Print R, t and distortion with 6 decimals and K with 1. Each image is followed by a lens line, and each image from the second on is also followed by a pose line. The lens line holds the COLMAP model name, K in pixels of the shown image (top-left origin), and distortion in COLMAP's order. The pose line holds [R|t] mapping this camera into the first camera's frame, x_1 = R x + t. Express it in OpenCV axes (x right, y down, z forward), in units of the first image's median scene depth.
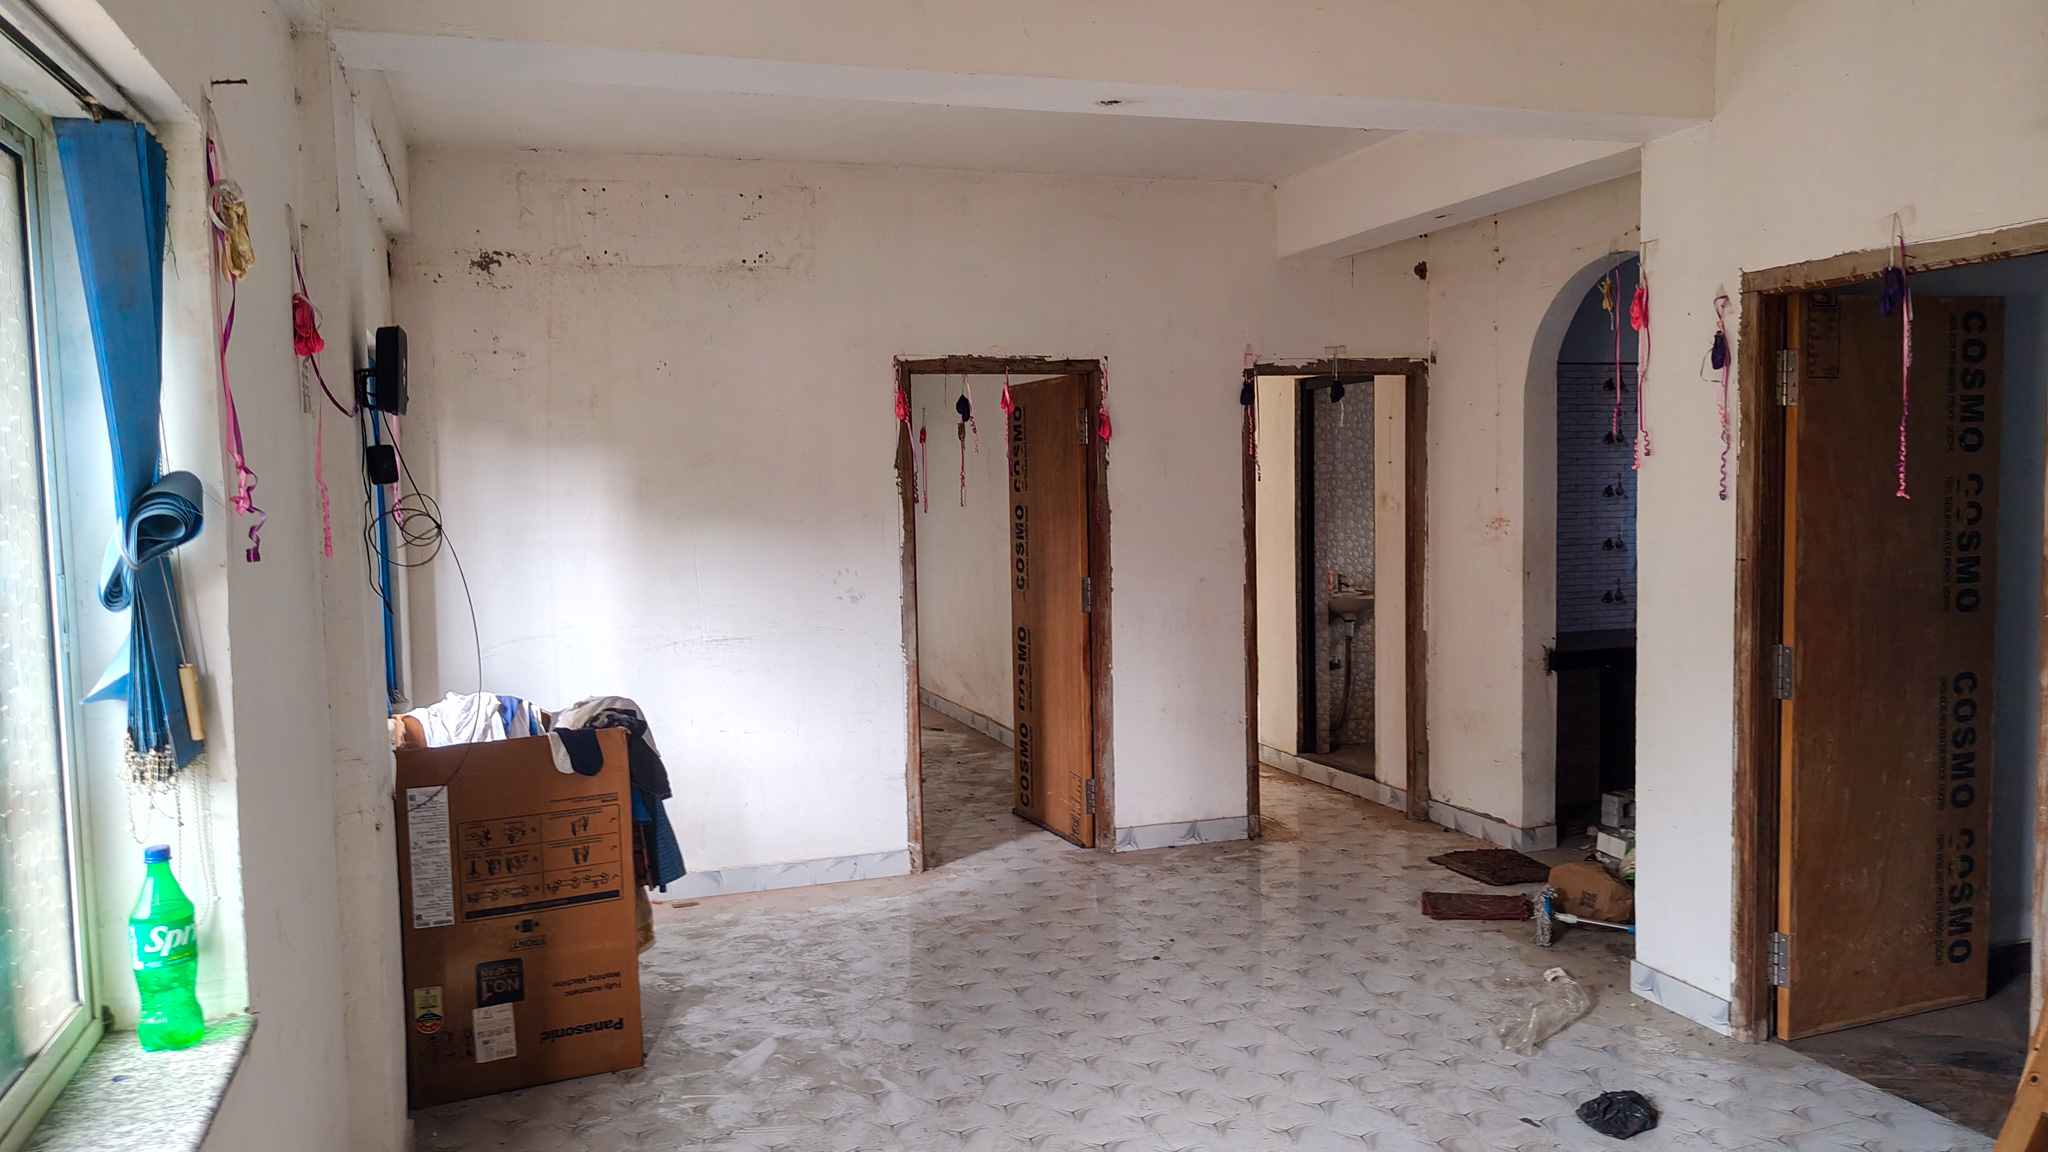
lens RADIAL K [[1456.2, 0, 1037.8], [0, 1456.2, 588.7], [0, 0, 1]] dist [0.019332, -0.019704]
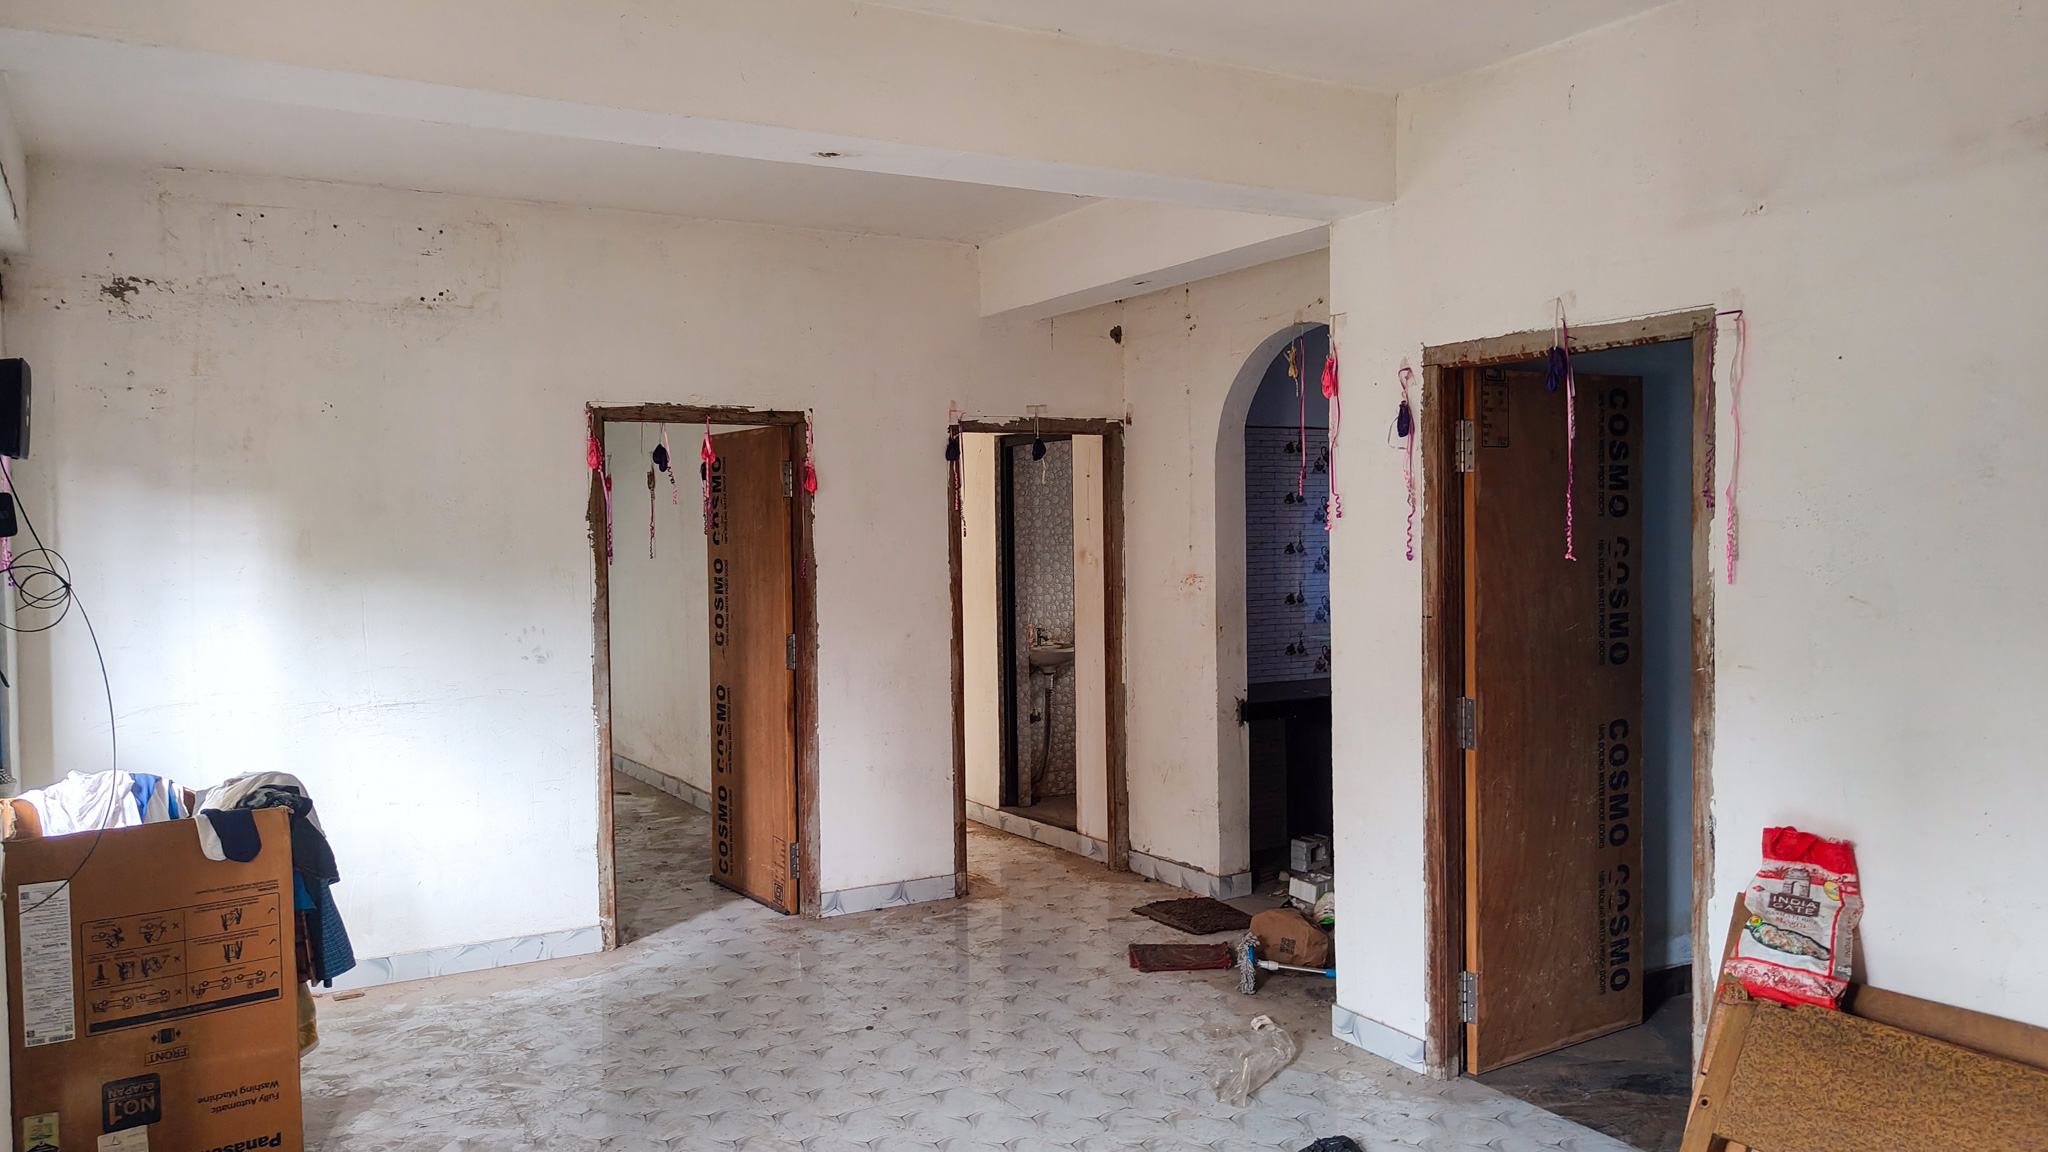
lens RADIAL K [[1456.2, 0, 1004.3], [0, 1456.2, 583.9], [0, 0, 1]] dist [0.019332, -0.019704]
pose [[0.981111, 0.000977, 0.193444, -0.016893], [0.006391, 0.999278, -0.037461, -0.004369], [-0.193341, 0.037989, 0.980396, 0.016795]]
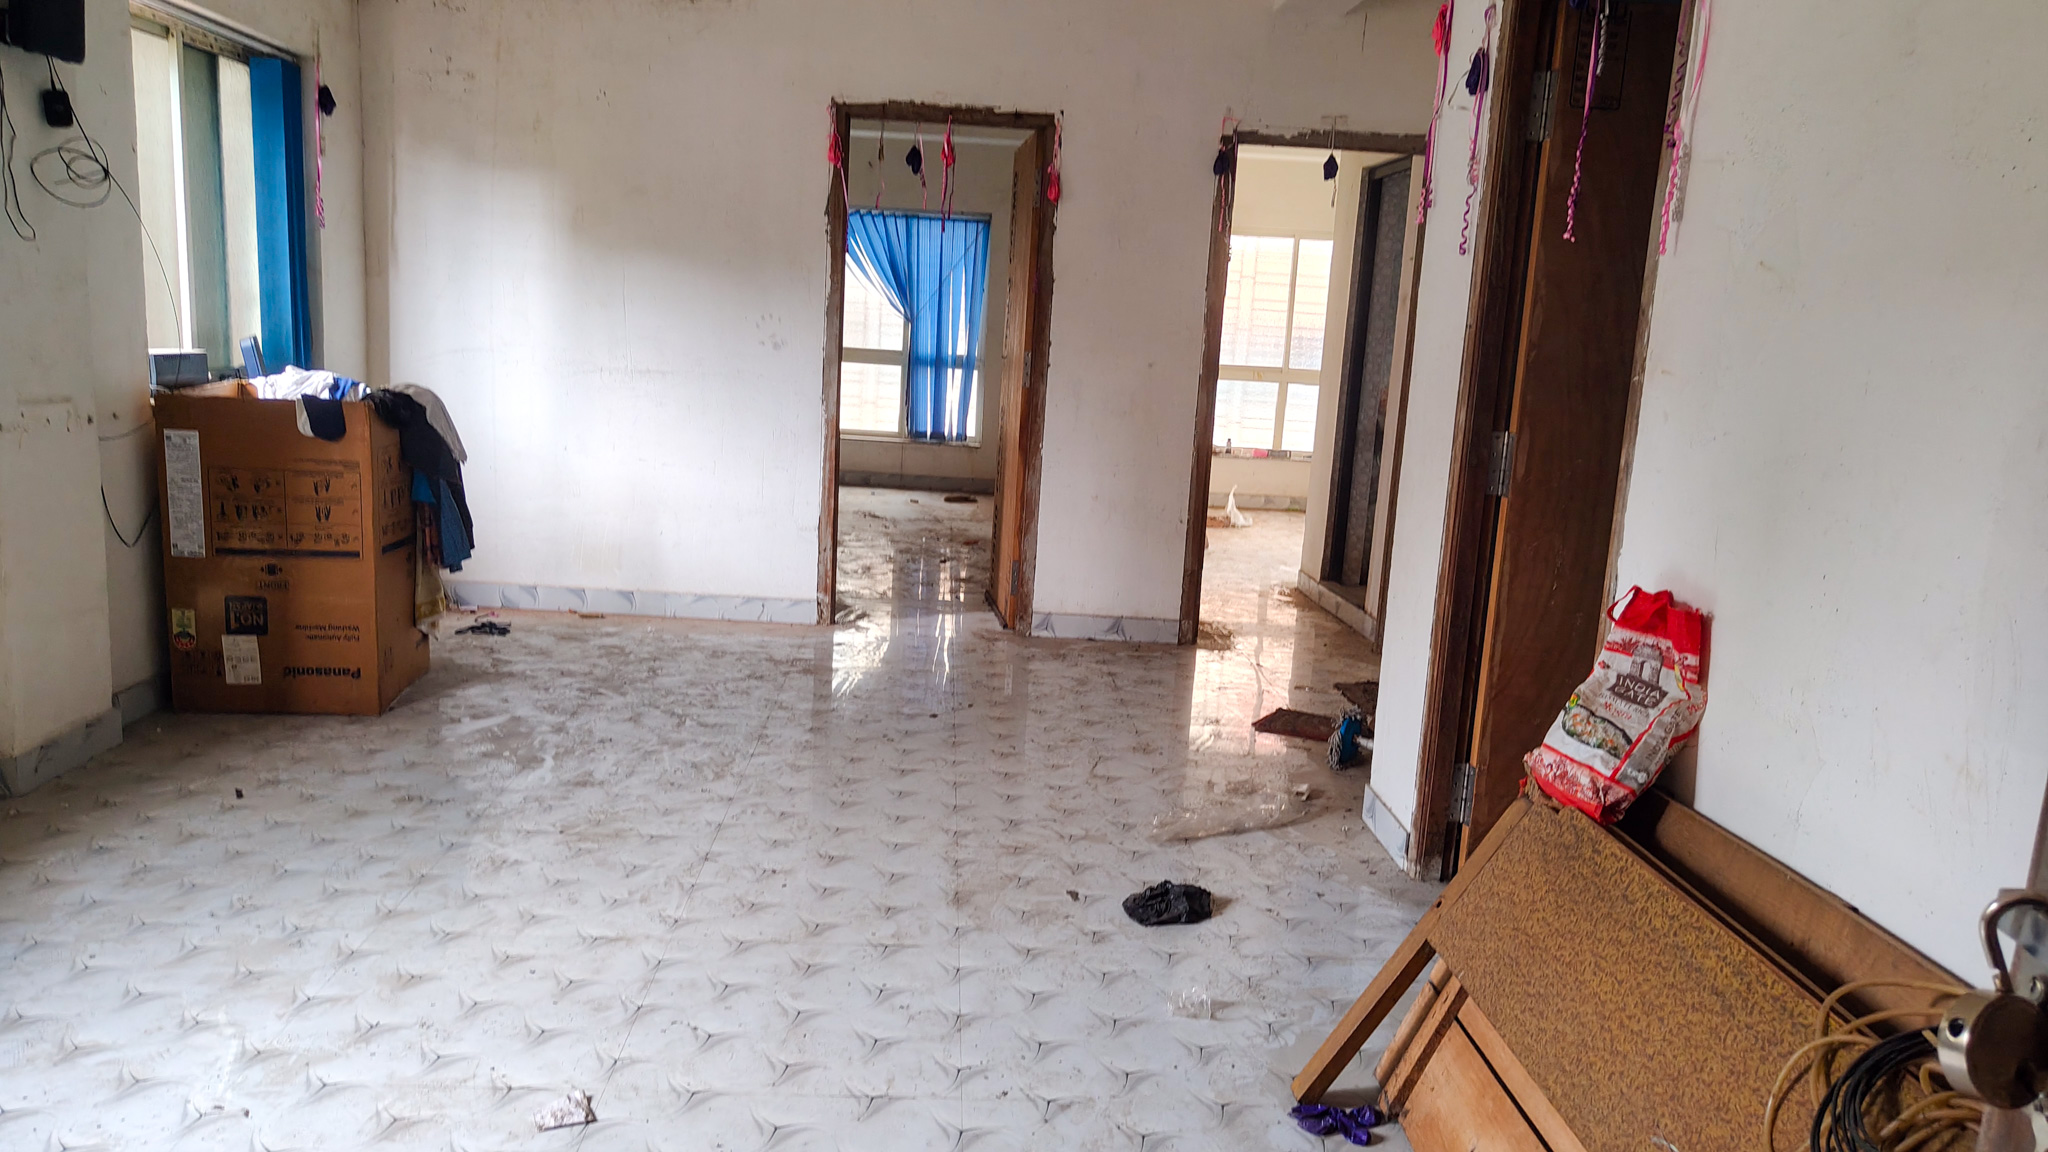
lens RADIAL K [[1456.2, 0, 1021.2], [0, 1456.2, 602.9], [0, 0, 1]] dist [0.019332, -0.019704]
pose [[0.953652, 0.132537, -0.270150, 0.355470], [-0.102016, 0.987011, 0.124107, 0.043651], [0.283090, -0.090796, 0.954786, 0.073962]]
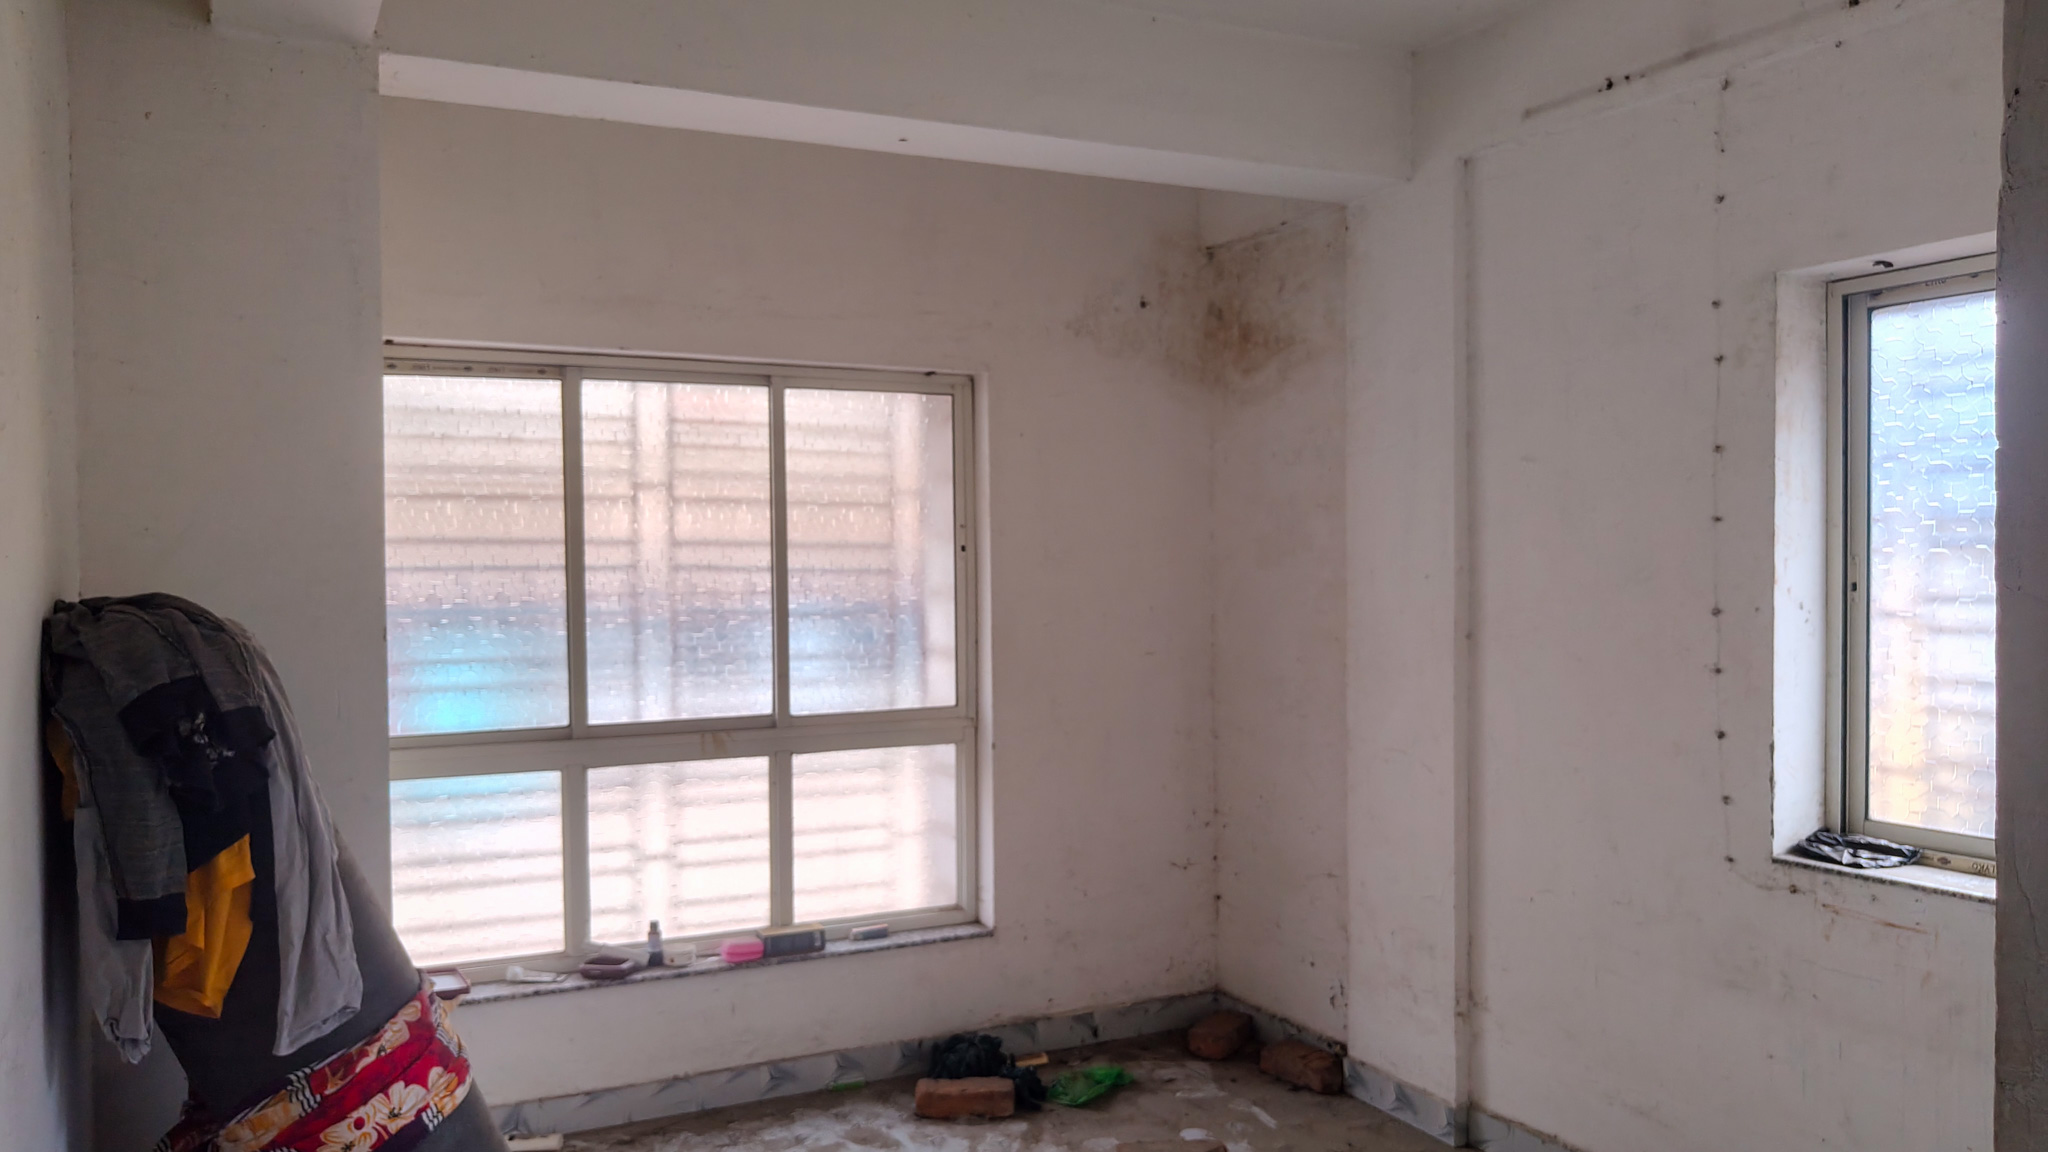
lens RADIAL K [[1456.2, 0, 983.1], [0, 1456.2, 601.1], [0, 0, 1]] dist [0.019332, -0.019704]
pose [[0.990480, 0.008405, 0.137397, 0.110639], [-0.001777, 0.998832, -0.048295, -0.089856], [-0.137643, 0.047591, 0.989338, 1.381720]]
